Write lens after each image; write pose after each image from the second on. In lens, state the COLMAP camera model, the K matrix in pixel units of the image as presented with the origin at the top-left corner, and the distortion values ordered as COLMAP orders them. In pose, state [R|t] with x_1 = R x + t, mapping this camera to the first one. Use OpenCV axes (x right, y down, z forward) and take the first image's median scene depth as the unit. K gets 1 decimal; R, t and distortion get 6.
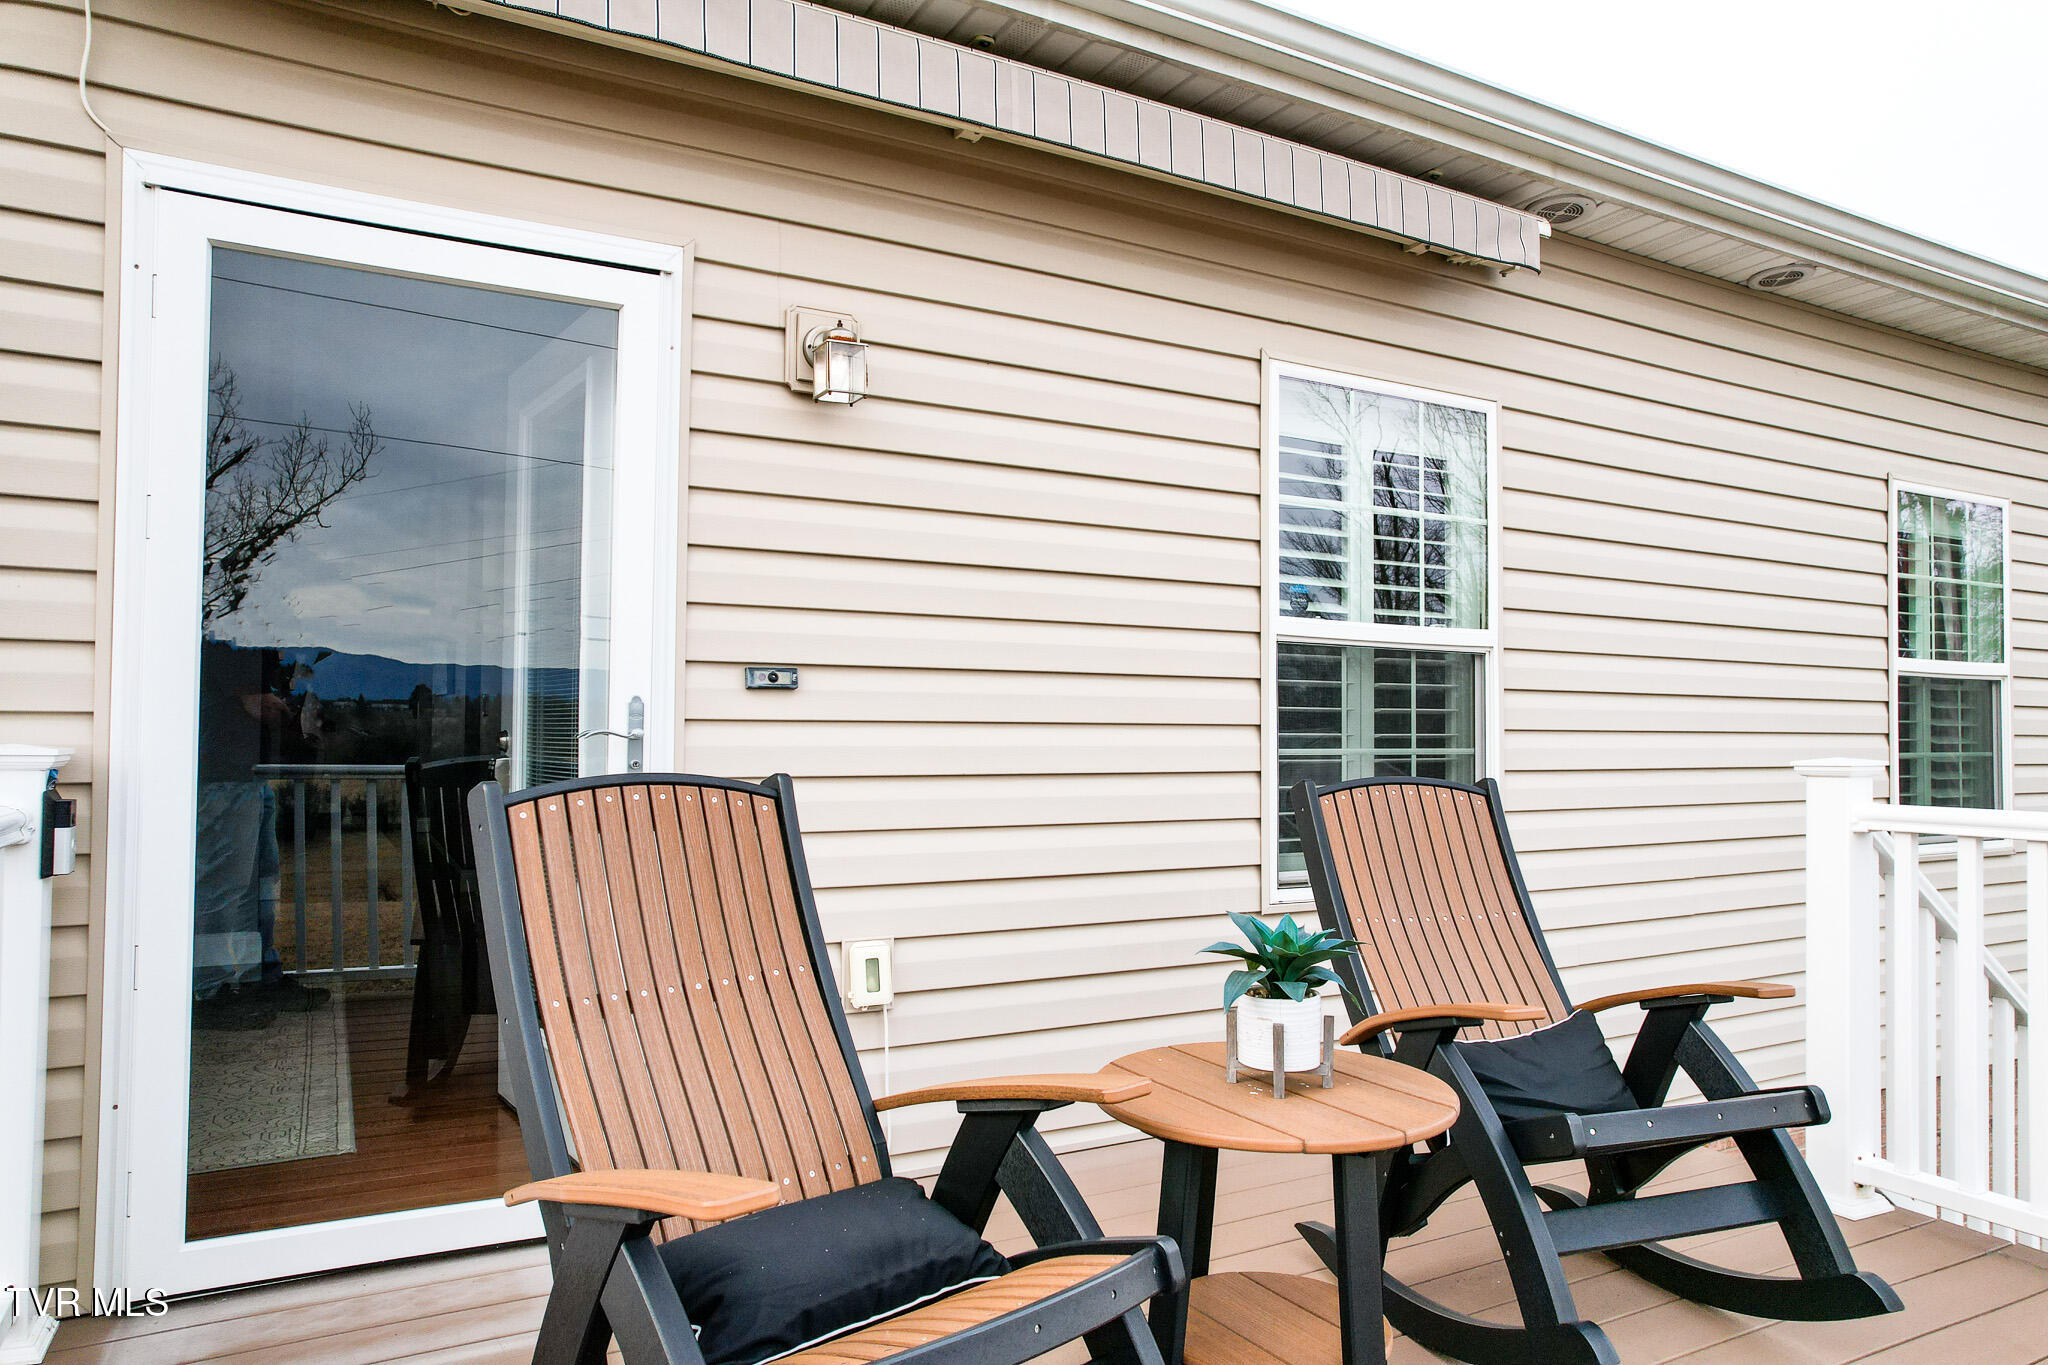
lens RADIAL K [[1309.7, 0, 1030.4], [0, 1309.7, 698.2], [0, 0, 1]] dist [-0.078754, 0.073330]
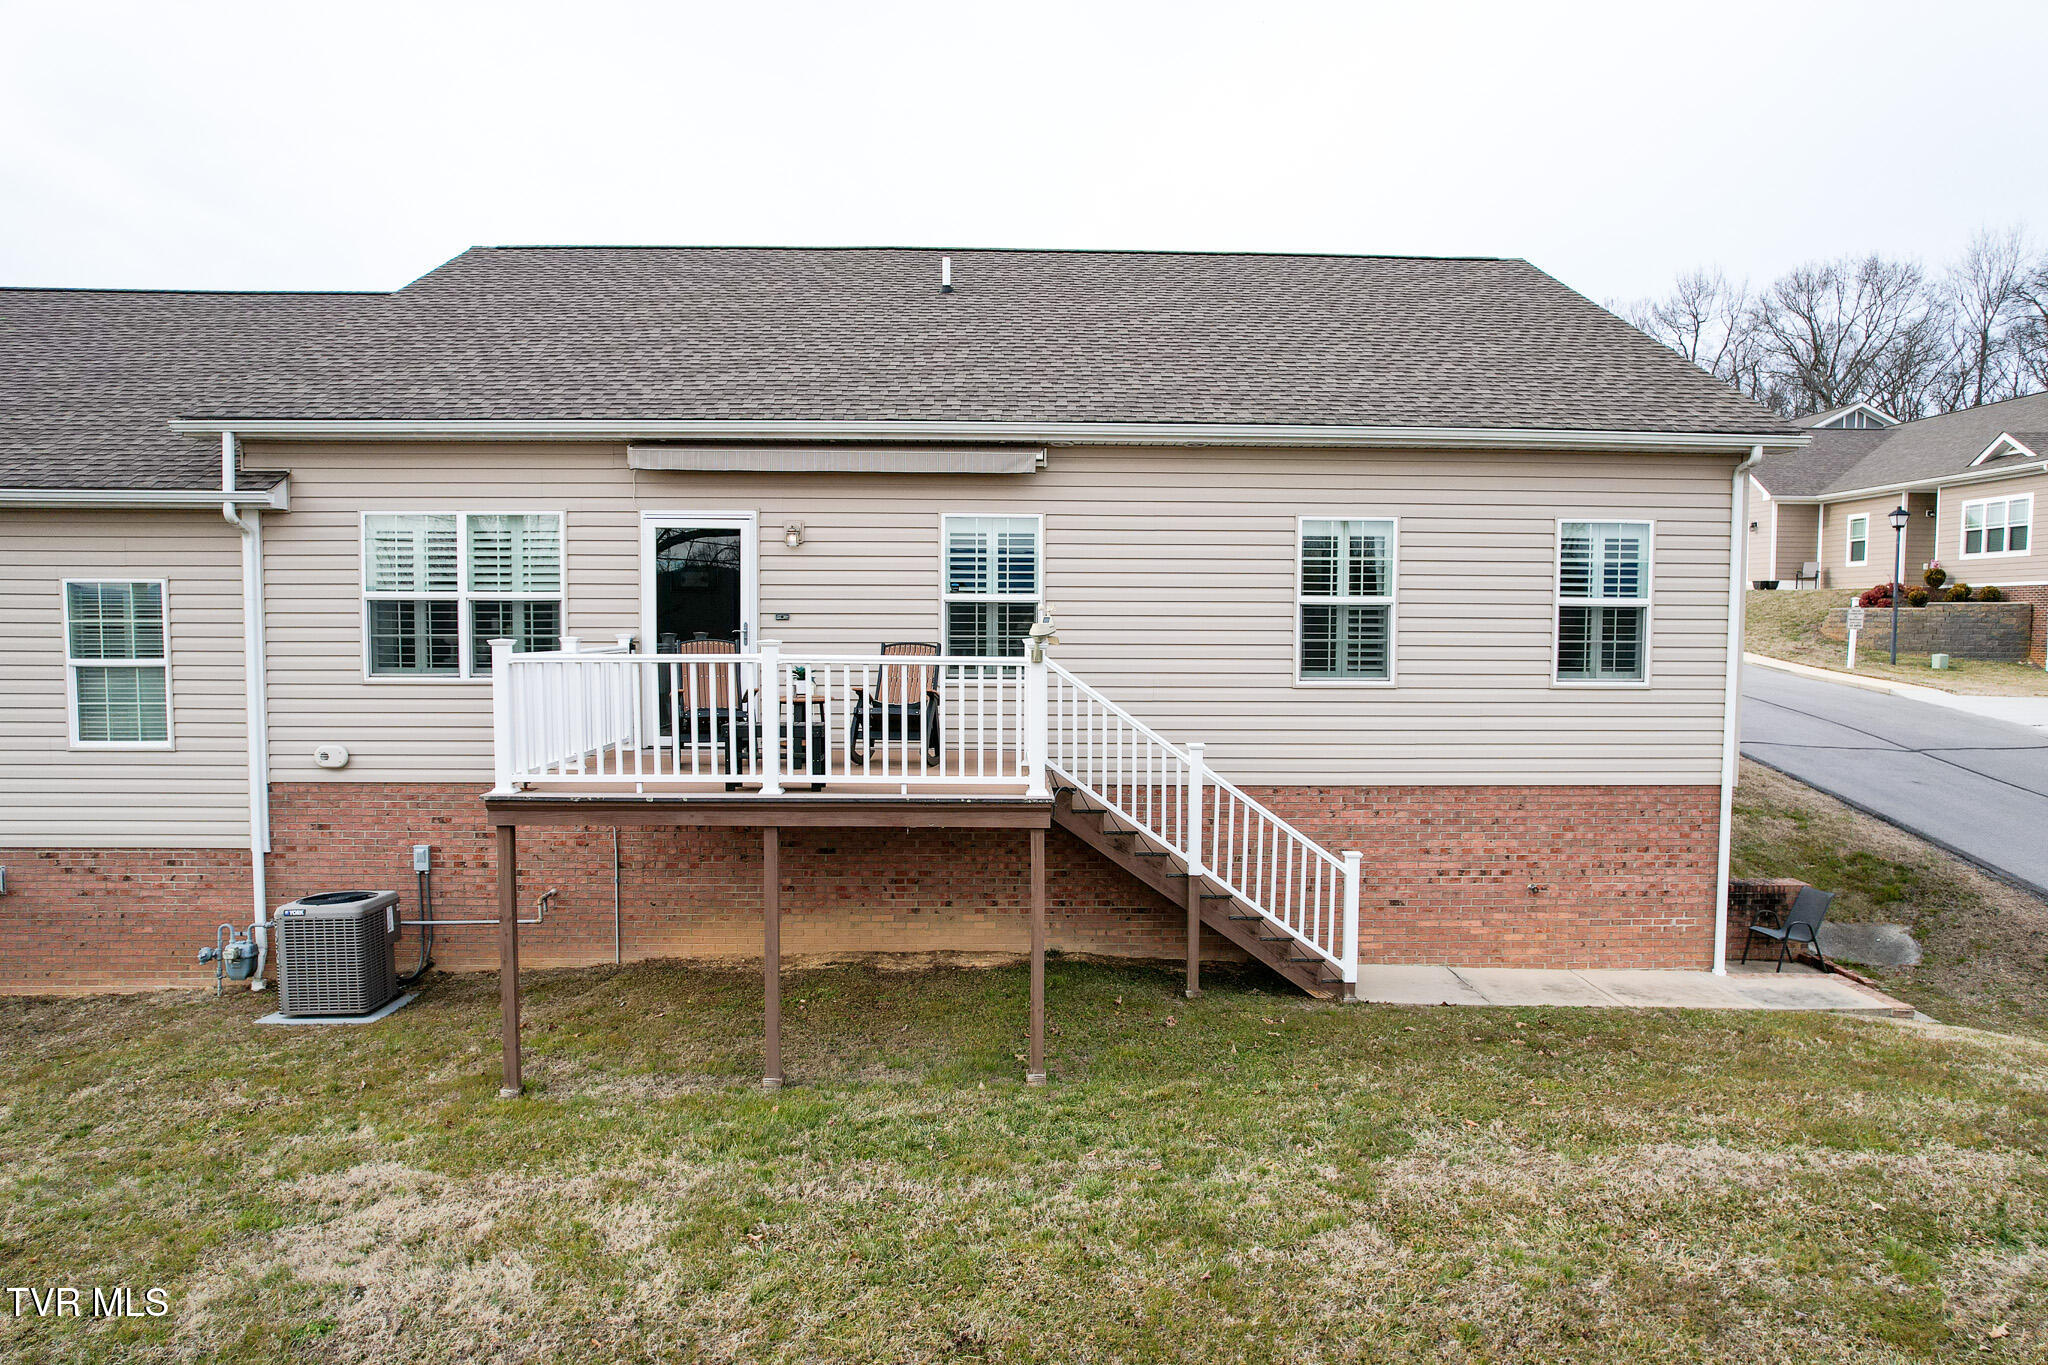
lens RADIAL K [[1305.0, 0, 1031.8], [0, 1305.0, 702.3], [0, 0, 1]] dist [-0.070887, 0.062564]
pose [[0.888927, 0.018173, -0.457688, 2.283052], [0.013897, 0.997683, 0.066606, -0.008573], [0.457838, -0.065569, 0.886615, -2.163950]]
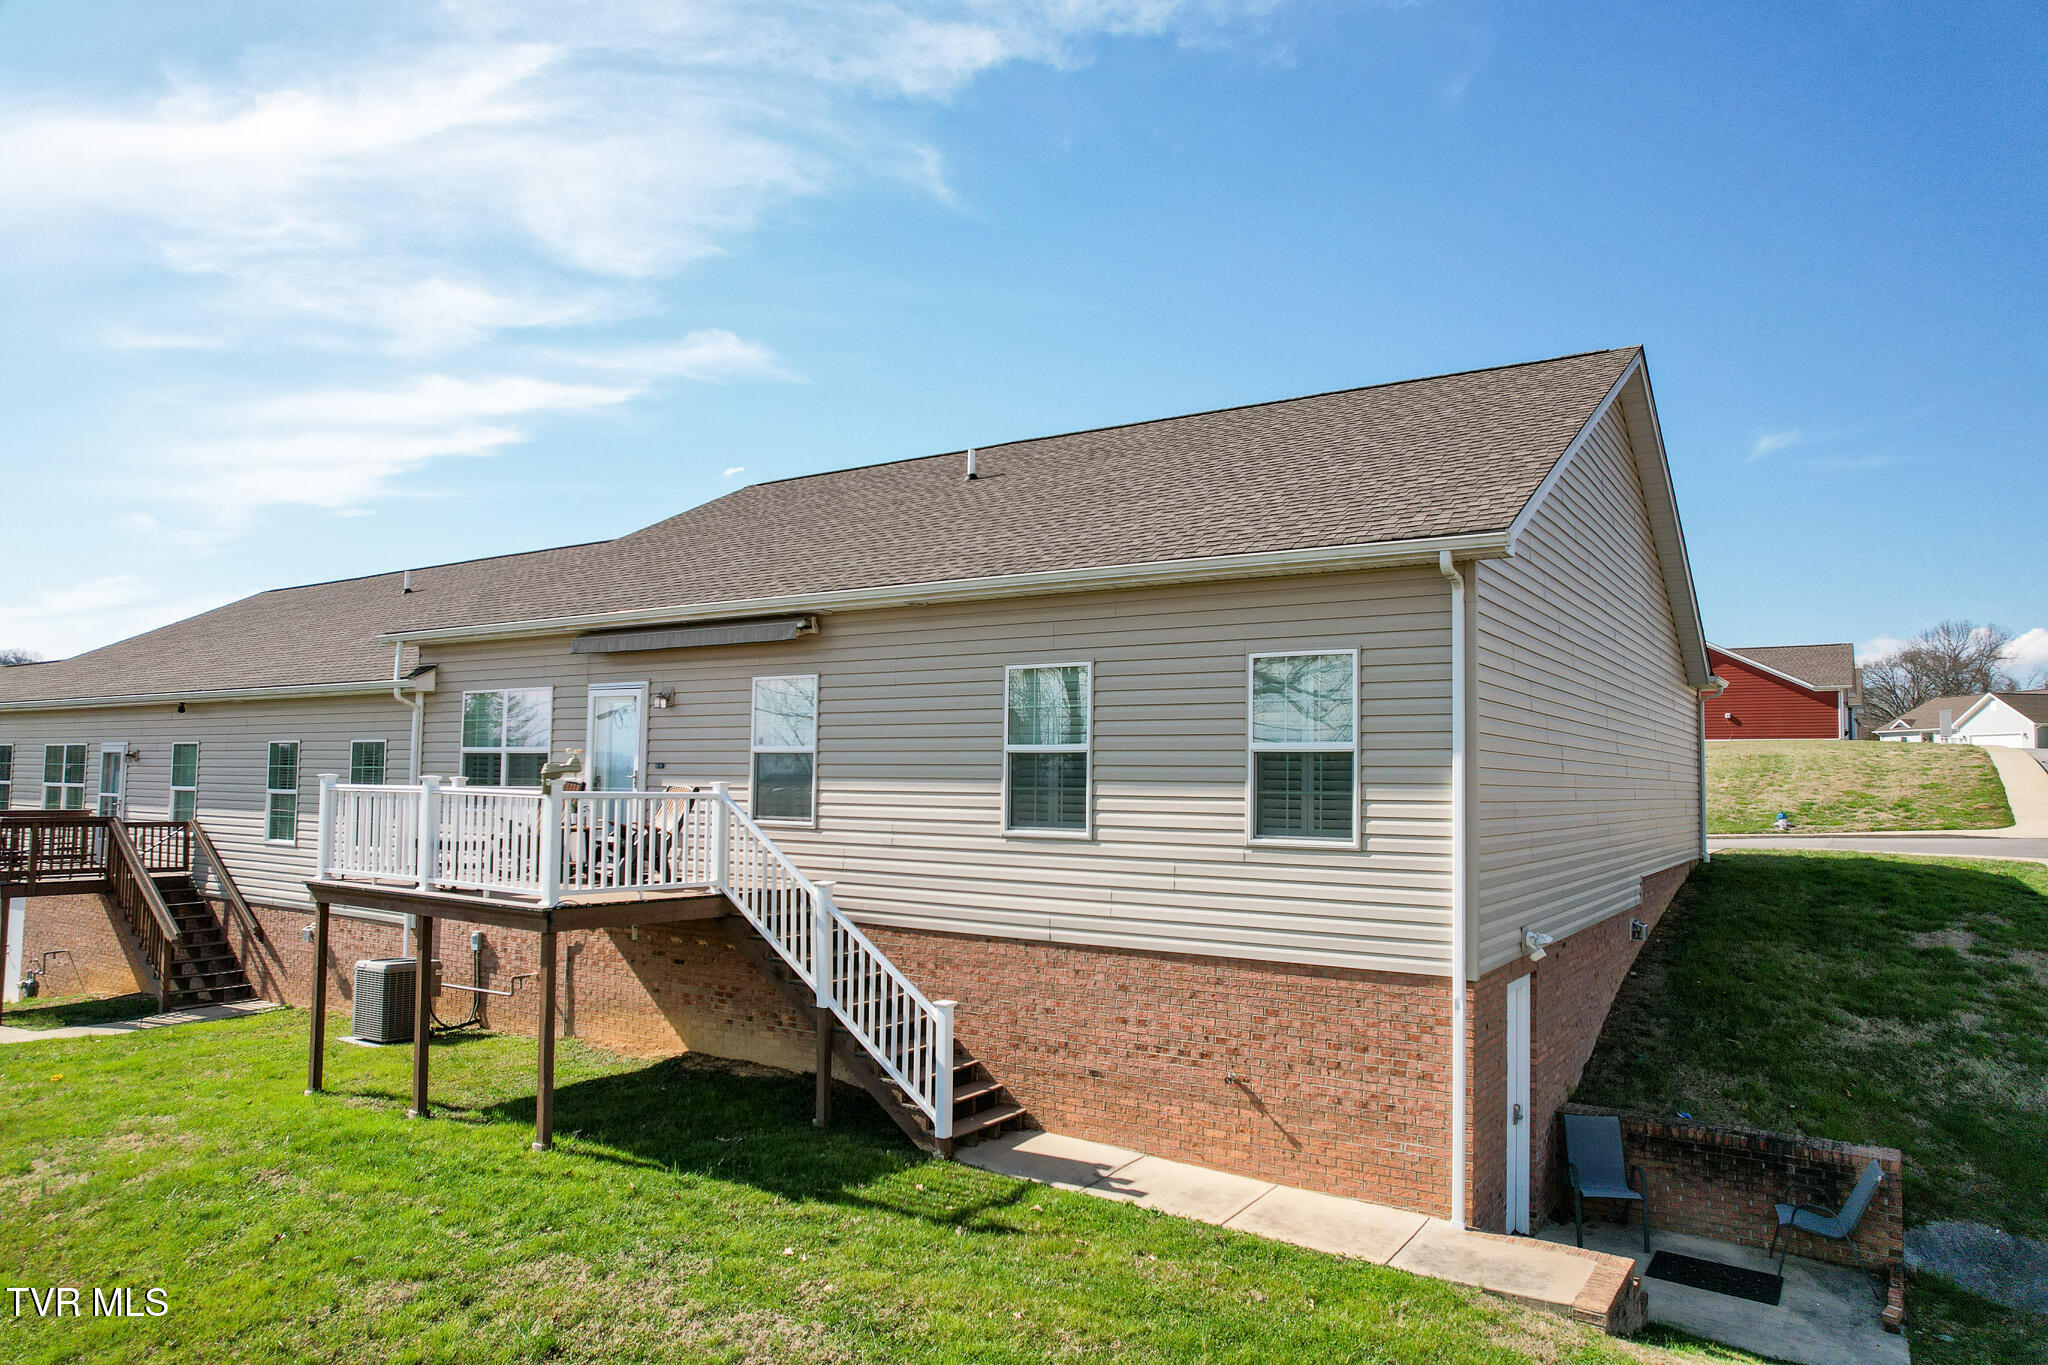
lens RADIAL K [[1305.0, 0, 1031.8], [0, 1305.0, 702.3], [0, 0, 1]] dist [-0.070887, 0.062564]
pose [[0.464107, -0.063984, -0.883465, 4.747989], [0.004113, 0.997533, -0.070085, 0.094268], [0.885769, 0.028893, 0.463225, -0.020219]]
